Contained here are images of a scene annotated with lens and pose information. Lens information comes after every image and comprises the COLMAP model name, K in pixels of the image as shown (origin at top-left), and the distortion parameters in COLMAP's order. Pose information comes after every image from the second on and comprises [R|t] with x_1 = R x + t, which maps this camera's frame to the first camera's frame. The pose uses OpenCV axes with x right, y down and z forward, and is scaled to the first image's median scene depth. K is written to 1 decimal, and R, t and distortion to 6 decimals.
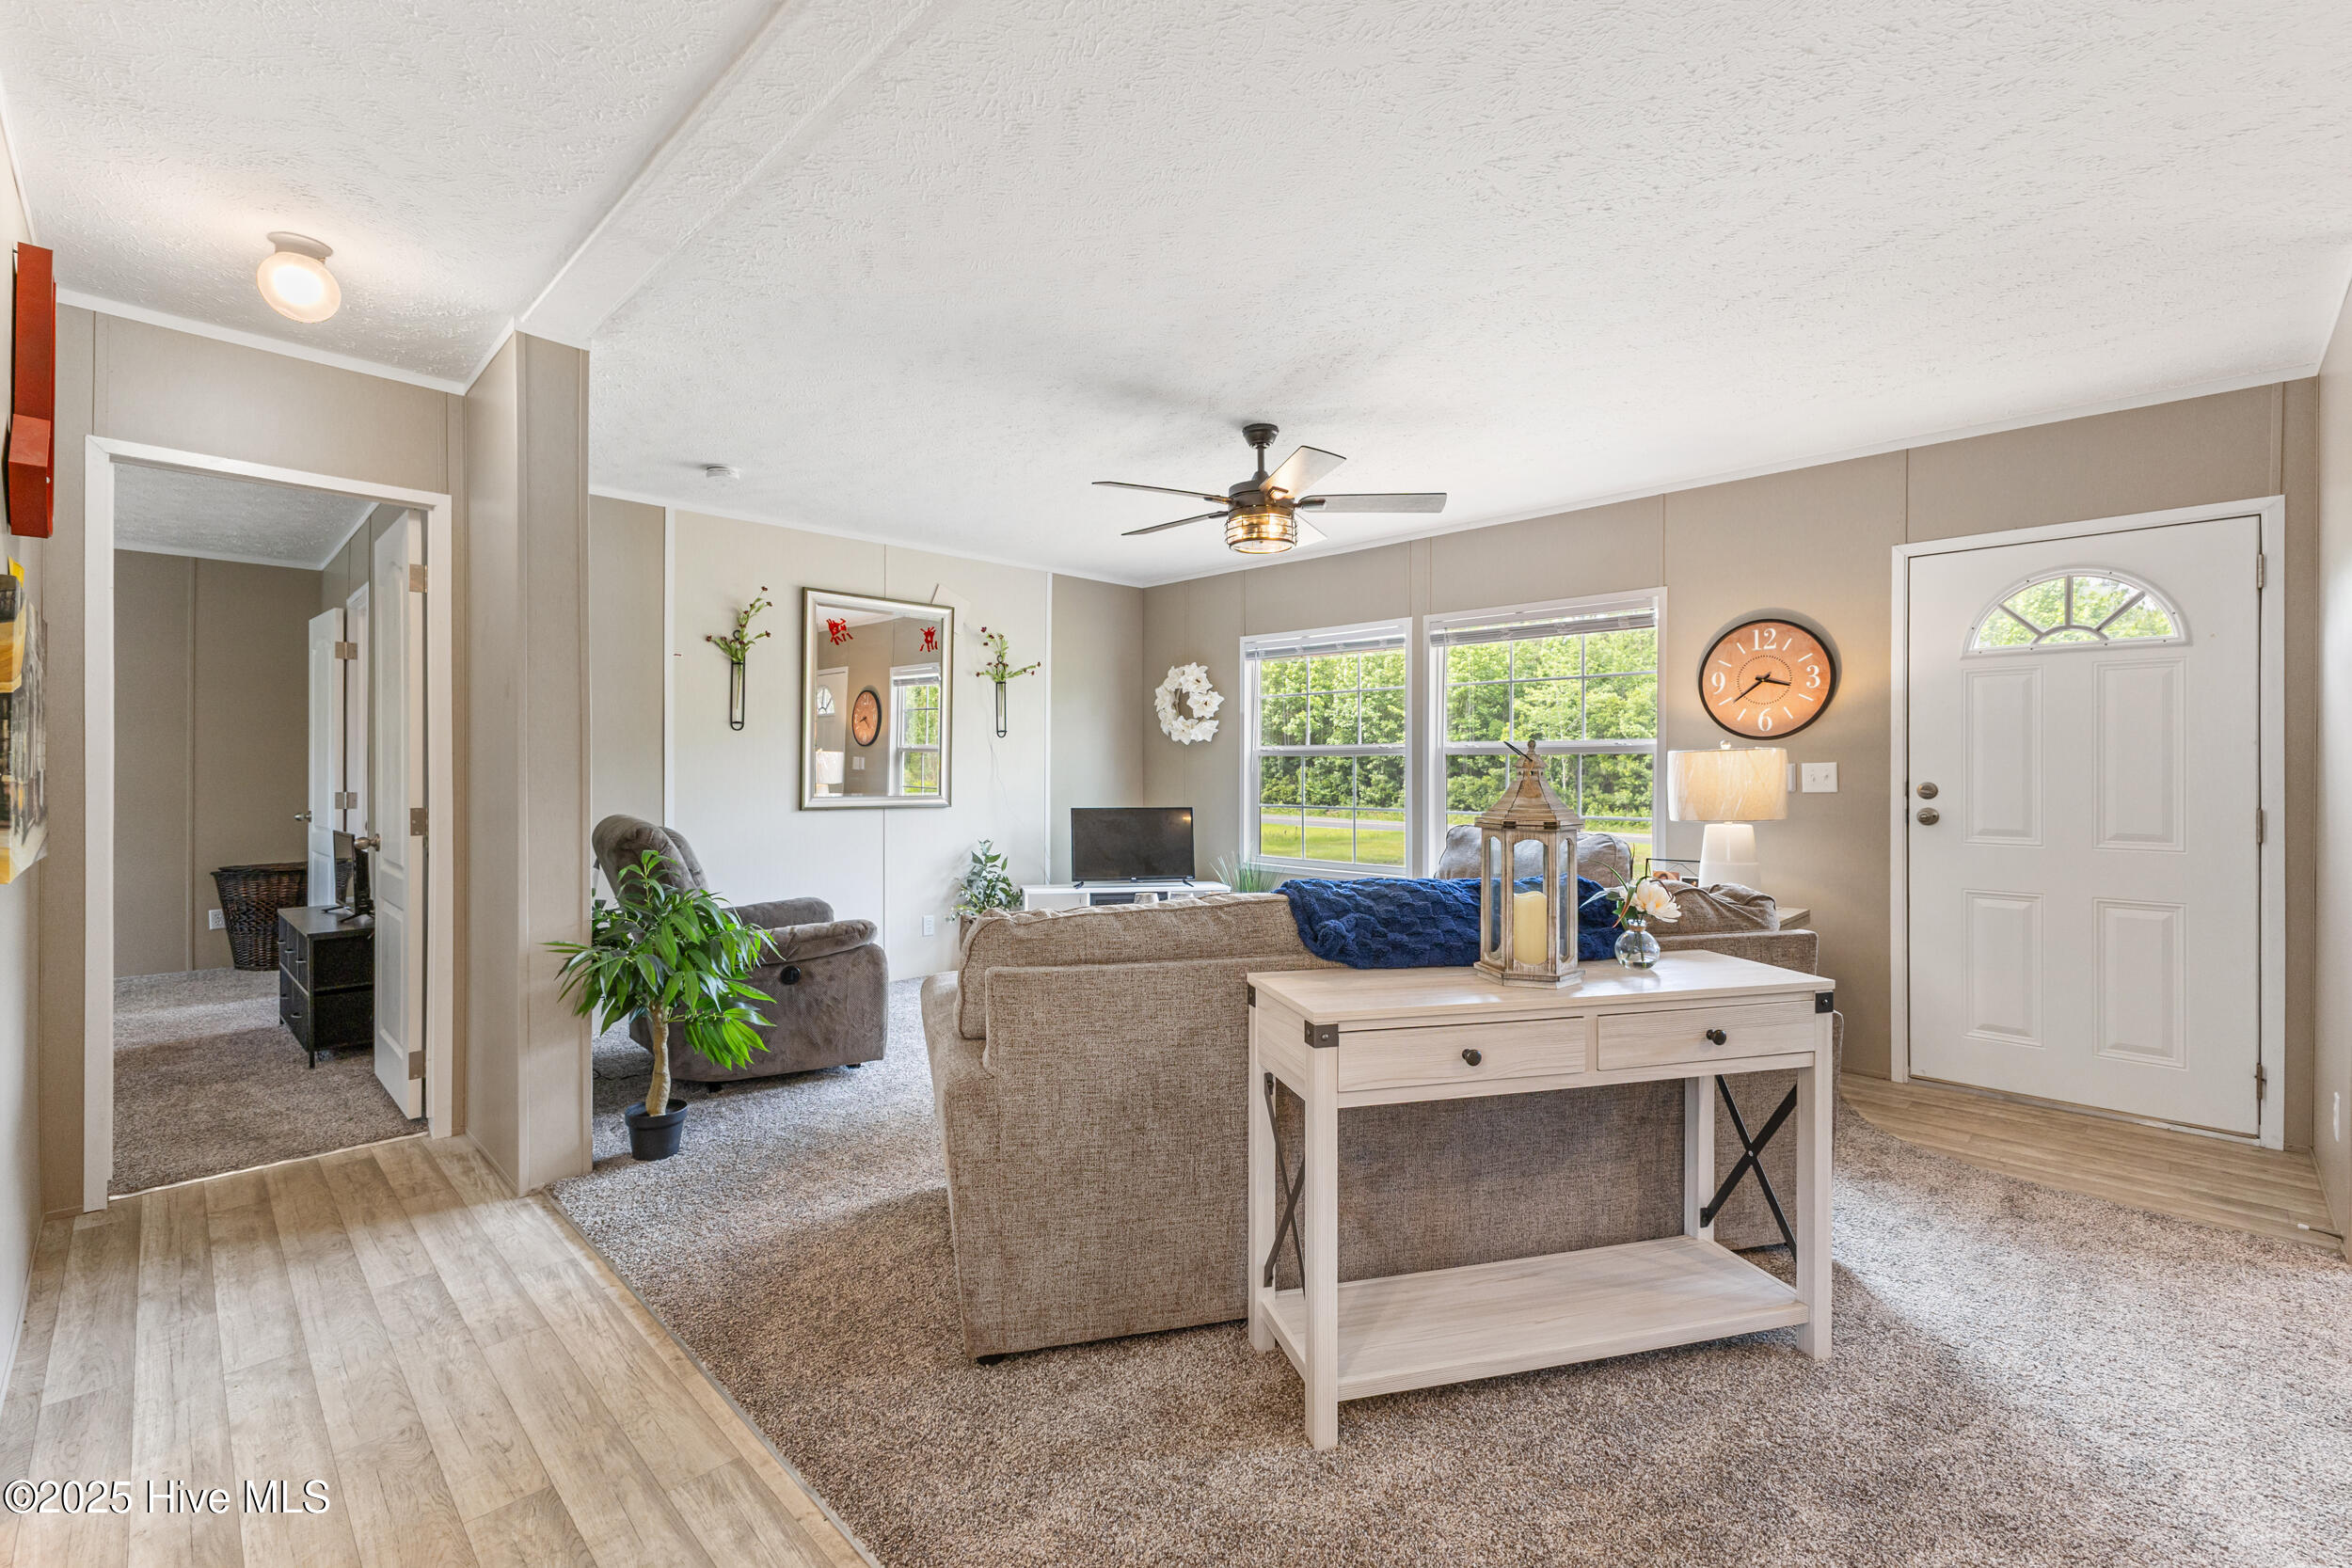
lens RADIAL K [[1017.8, 0, 1174.3], [0, 1017.8, 769.9], [0, 0, 1]] dist [0.008132, 0.000076]
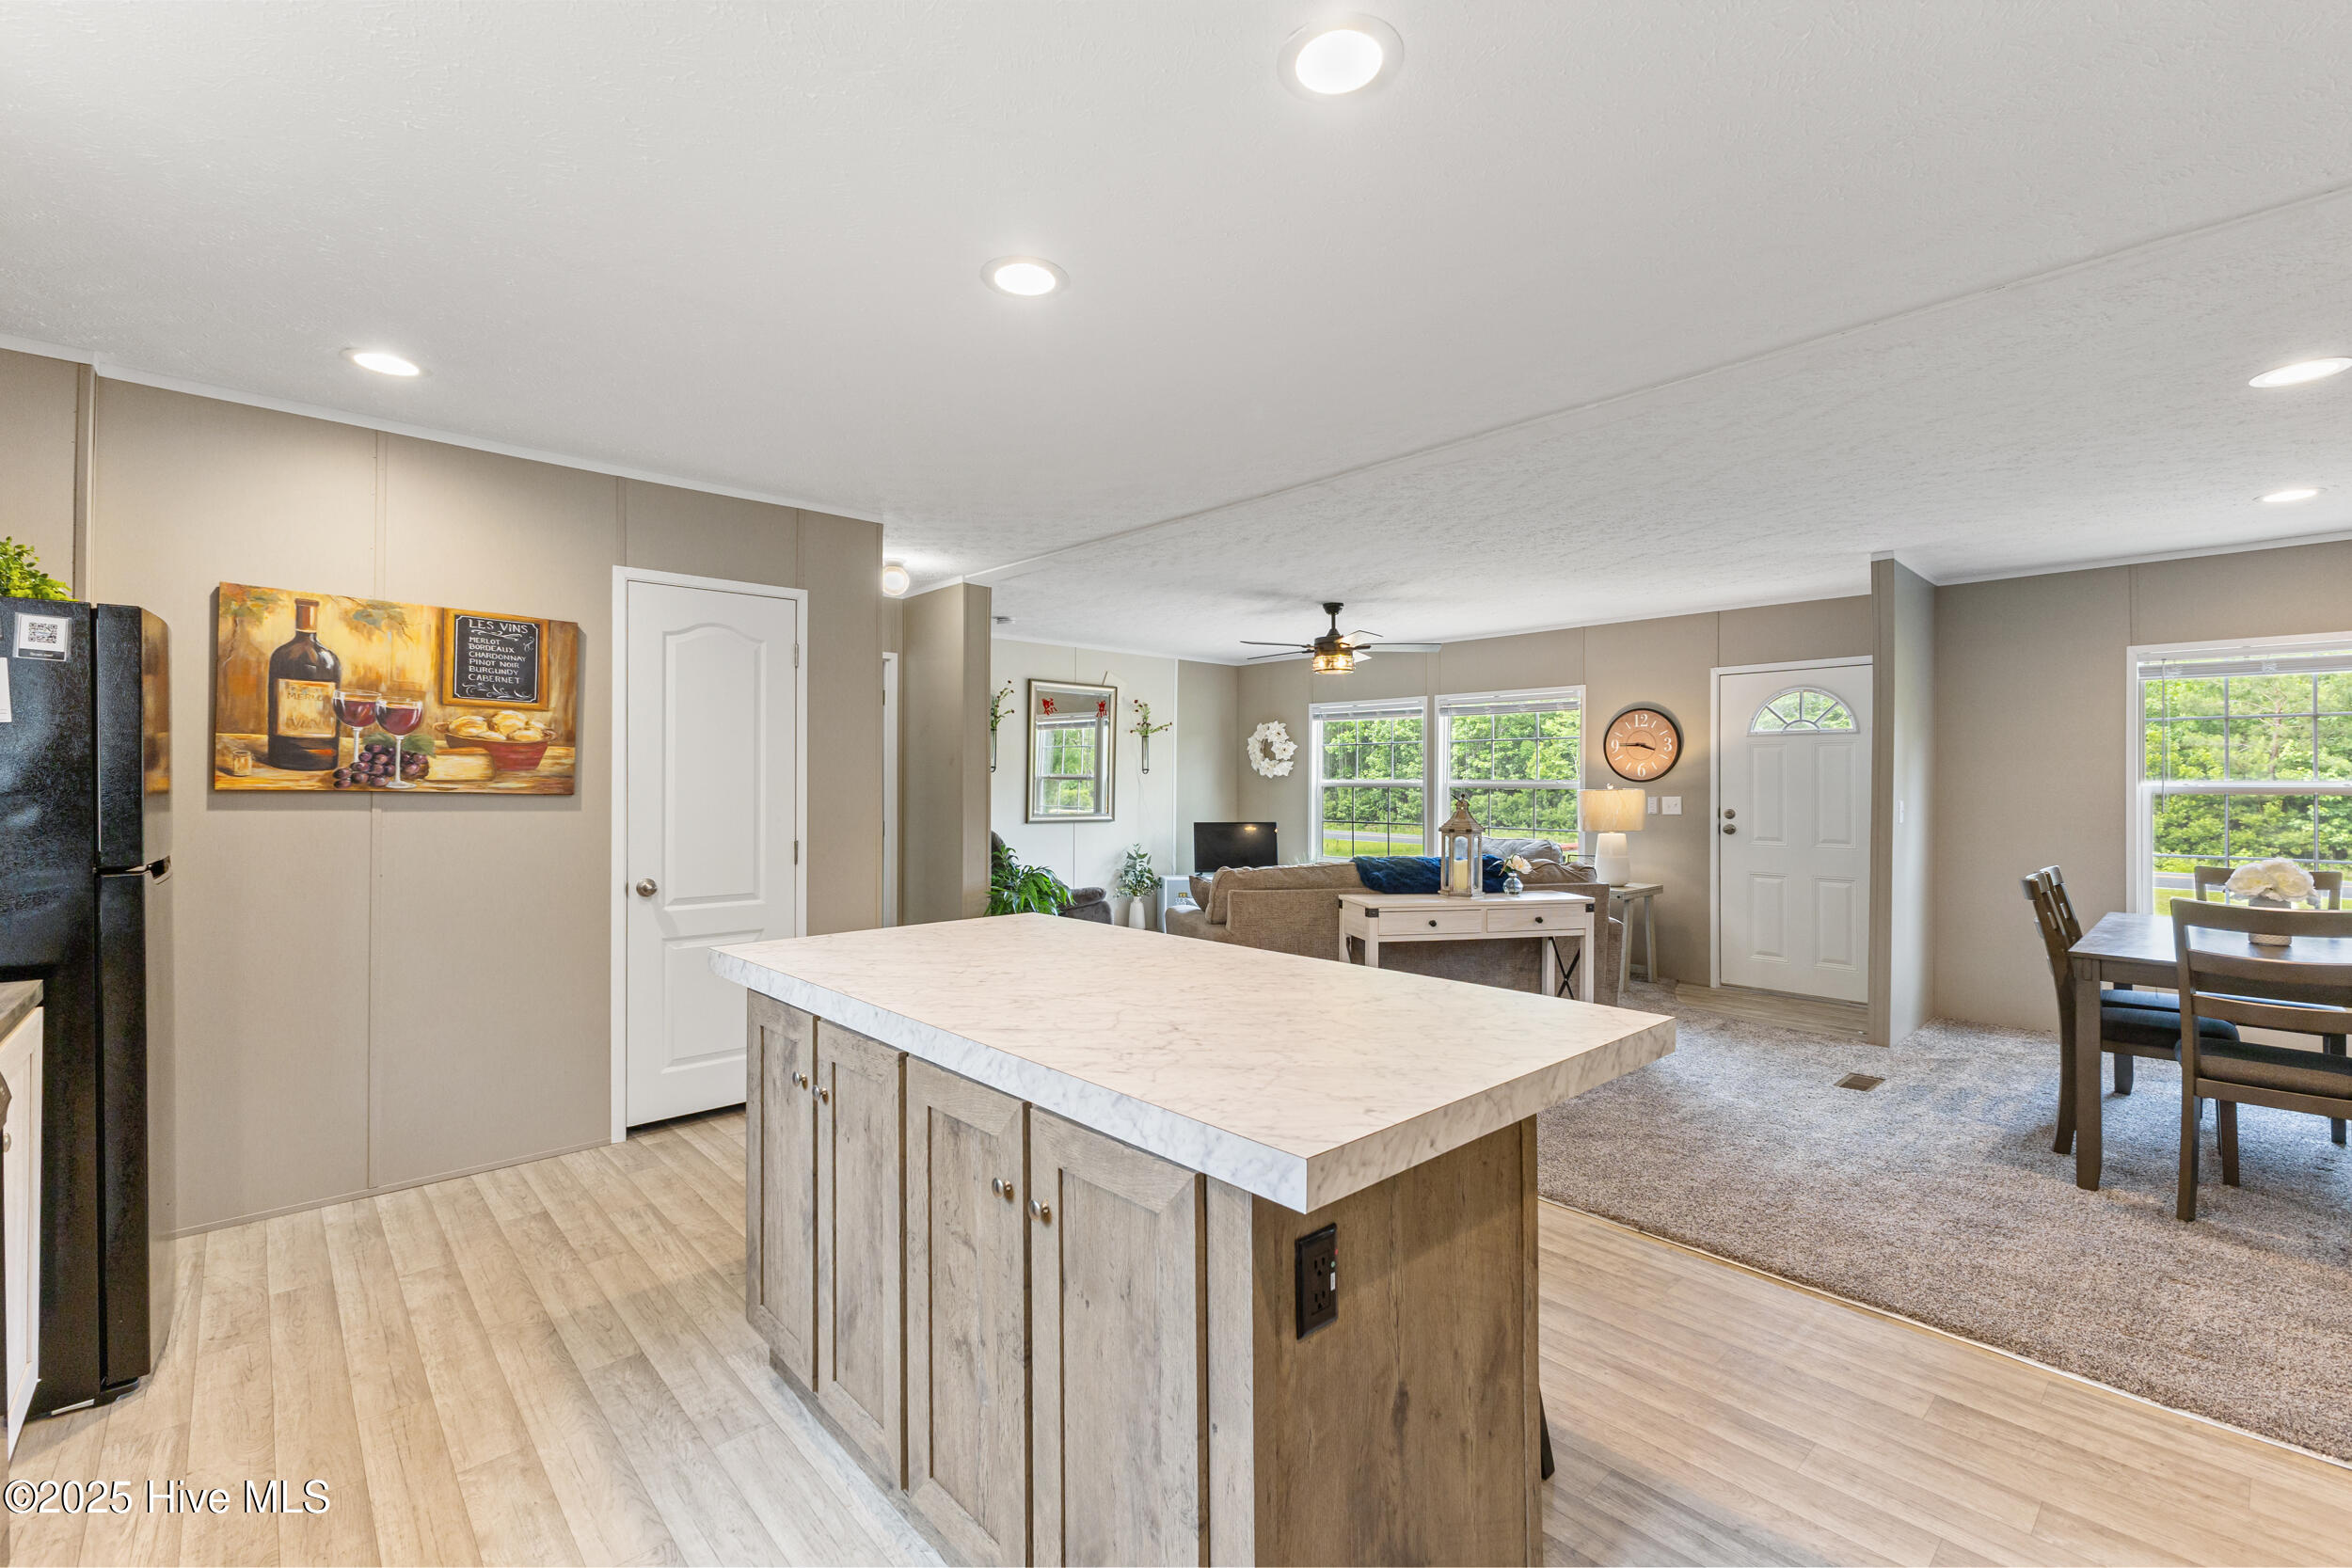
lens RADIAL K [[1017.8, 0, 1177.2], [0, 1017.8, 778.5], [0, 0, 1]] dist [0.008132, 0.000076]
pose [[0.999434, 0.002148, -0.033569, -0.107865], [-0.002346, 0.999980, -0.005855, -0.024059], [0.033556, 0.005930, 0.999419, -0.655233]]
